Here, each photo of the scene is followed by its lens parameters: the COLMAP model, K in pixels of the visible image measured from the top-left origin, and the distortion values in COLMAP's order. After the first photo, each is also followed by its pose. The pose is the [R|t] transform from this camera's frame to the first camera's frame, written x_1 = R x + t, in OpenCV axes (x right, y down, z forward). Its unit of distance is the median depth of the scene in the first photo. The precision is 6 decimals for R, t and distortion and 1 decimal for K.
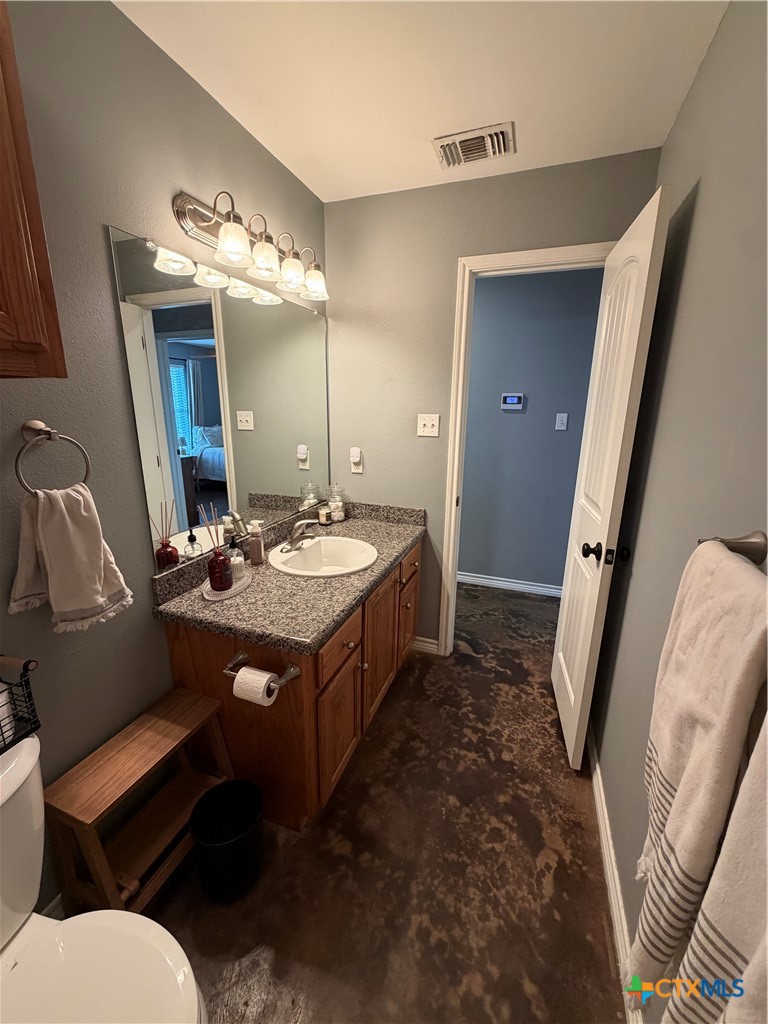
lens RADIAL K [[409.3, 0, 381.7], [0, 409.3, 513.8], [0, 0, 1]] dist [-0.000497, 0.000398]
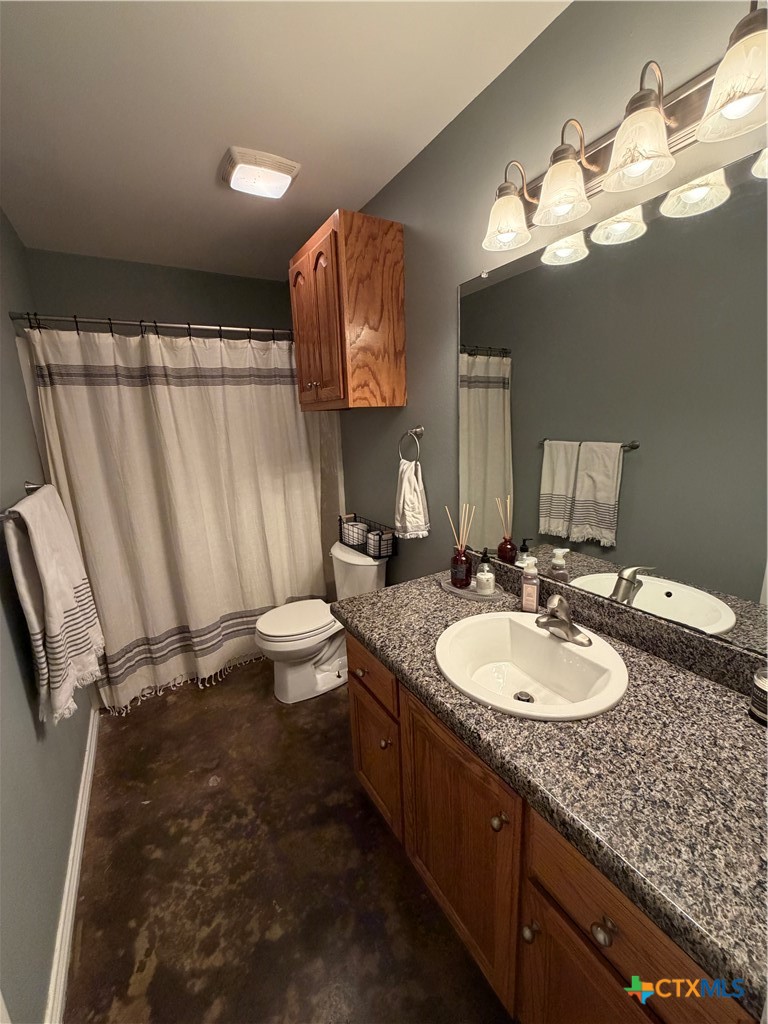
lens RADIAL K [[409.3, 0, 383.5], [0, 409.3, 509.8], [0, 0, 1]] dist [-0.000497, 0.000398]
pose [[-0.622982, 0.183552, -0.760396, 0.537941], [-0.166454, 0.918710, 0.358141, -0.365736], [0.764321, 0.349687, -0.541787, 1.436679]]
